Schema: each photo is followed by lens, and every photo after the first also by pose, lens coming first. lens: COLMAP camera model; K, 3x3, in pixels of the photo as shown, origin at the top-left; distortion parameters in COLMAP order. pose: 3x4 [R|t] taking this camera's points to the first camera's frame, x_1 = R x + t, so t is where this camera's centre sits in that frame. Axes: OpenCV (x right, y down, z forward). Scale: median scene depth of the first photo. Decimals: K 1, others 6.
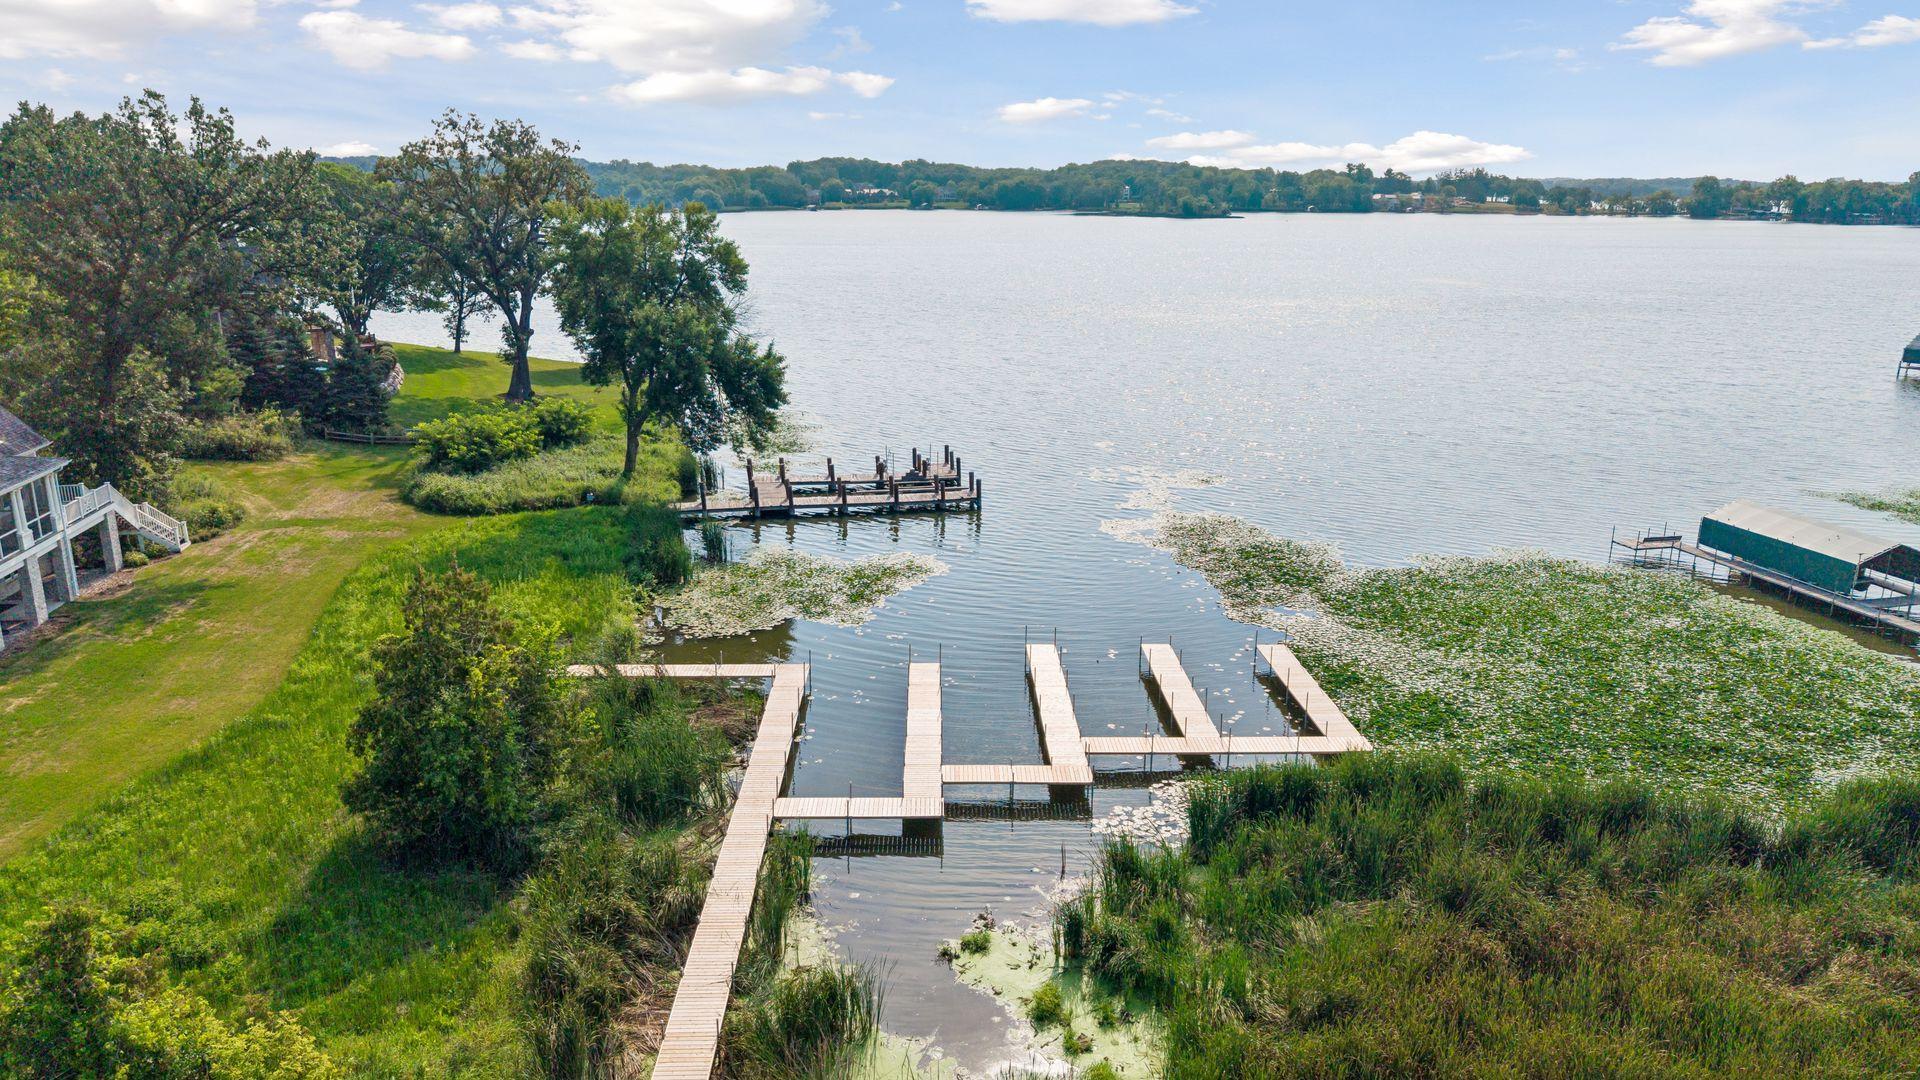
lens RADIAL K [[1281.3, 0, 960.0], [0, 1281.3, 540.0], [0, 0, 1]] dist [0.038346, -0.051633]
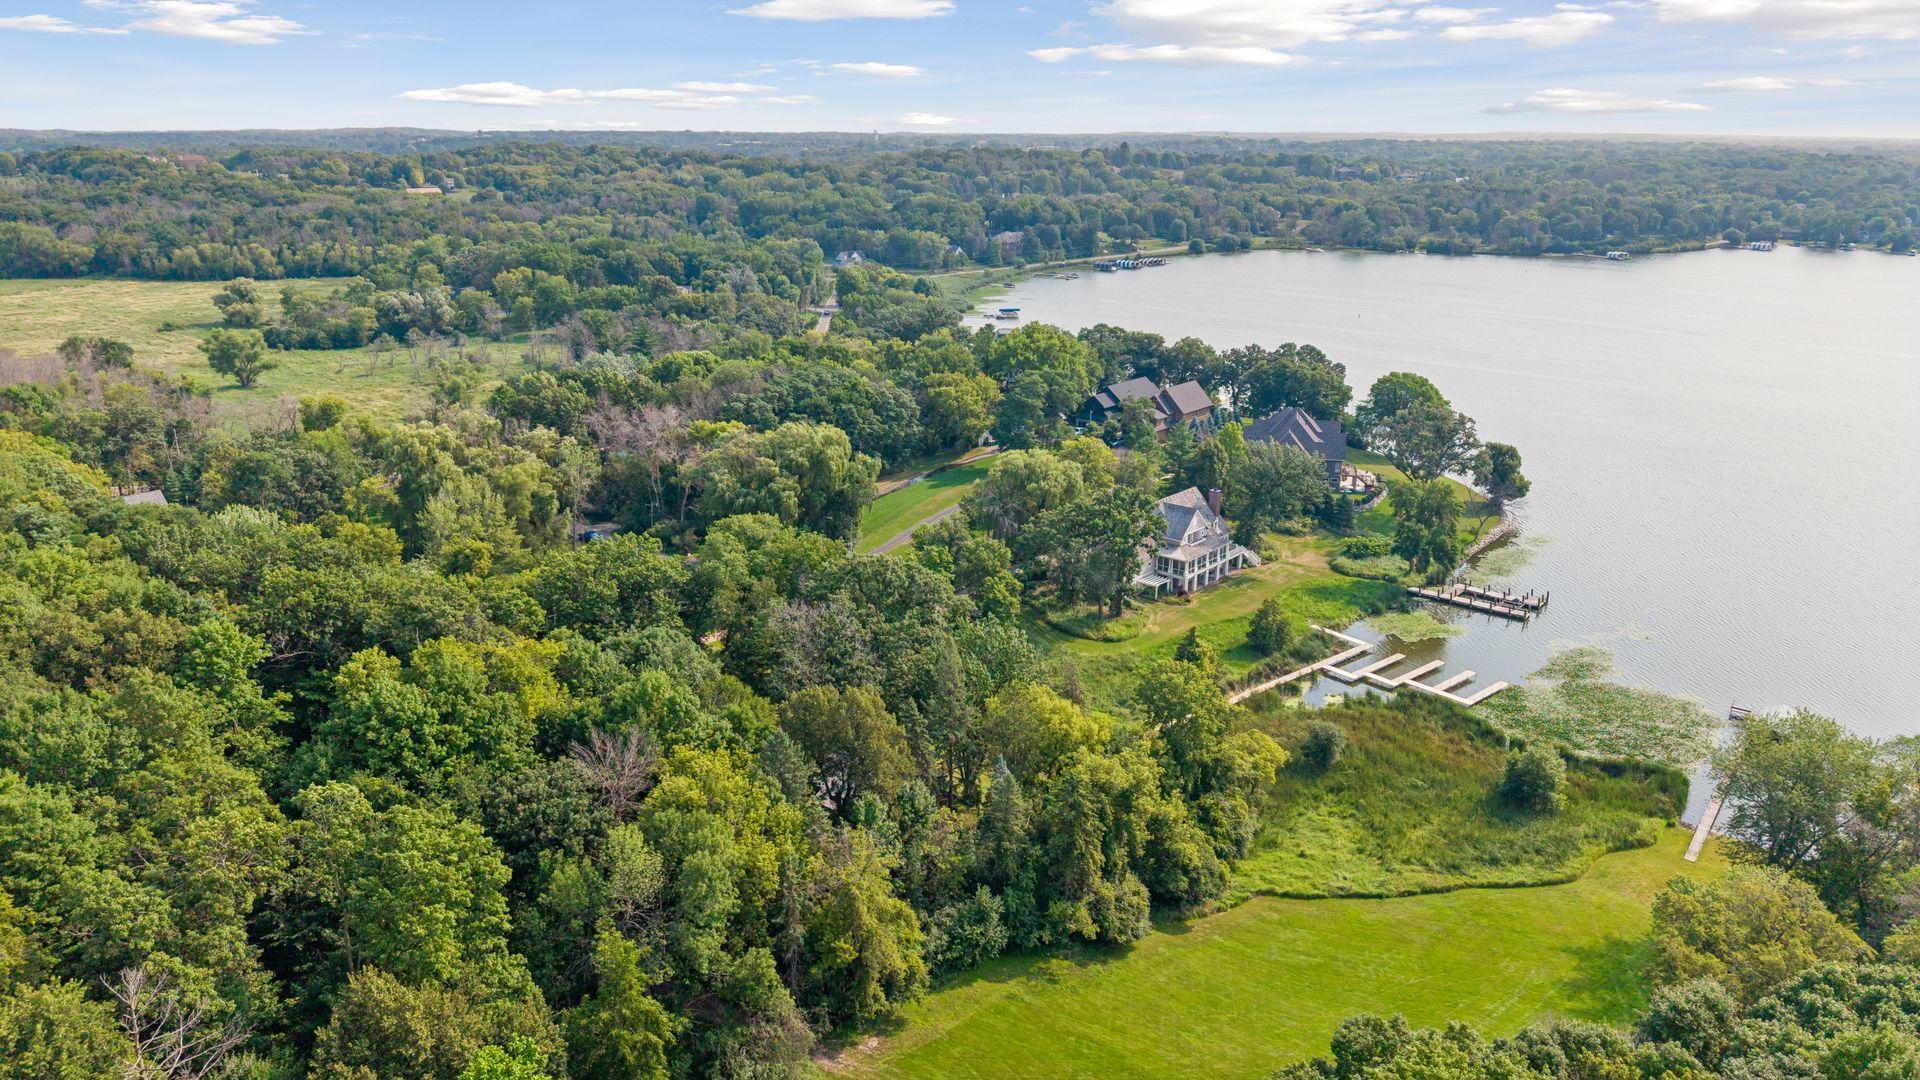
lens RADIAL K [[1290.2, 0, 953.1], [0, 1290.2, 515.8], [0, 0, 1]] dist [0.032219, -0.055204]
pose [[0.609985, 0.219883, -0.761295, 1.514968], [-0.208152, 0.971454, 0.113801, -0.347691], [0.764585, 0.089048, 0.638341, -1.860963]]
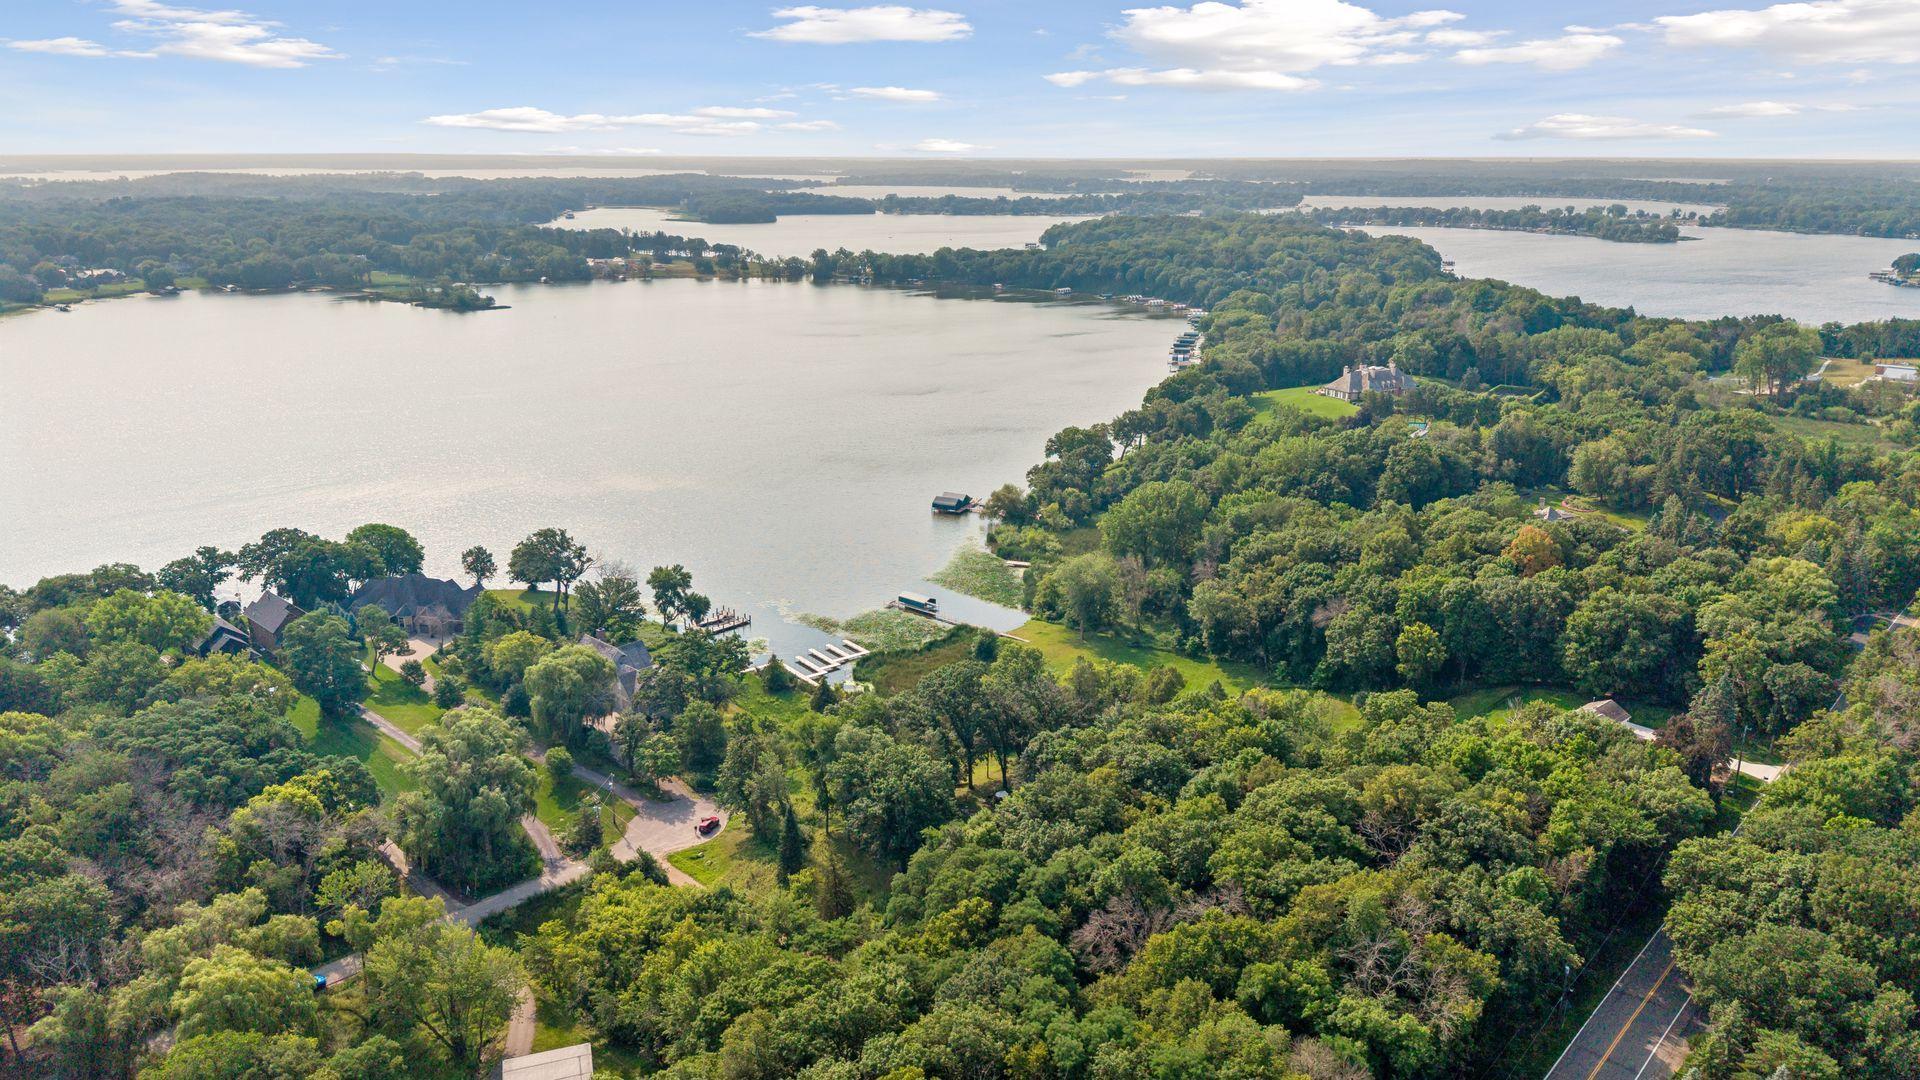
lens RADIAL K [[1278.0, 0, 960.0], [0, 1278.0, 540.0], [0, 0, 1]] dist [0.049799, -0.091305]
pose [[0.806777, -0.170491, 0.565724, -2.135233], [0.155583, 0.984974, 0.074964, -0.604930], [-0.570004, 0.027538, 0.821180, -3.433500]]
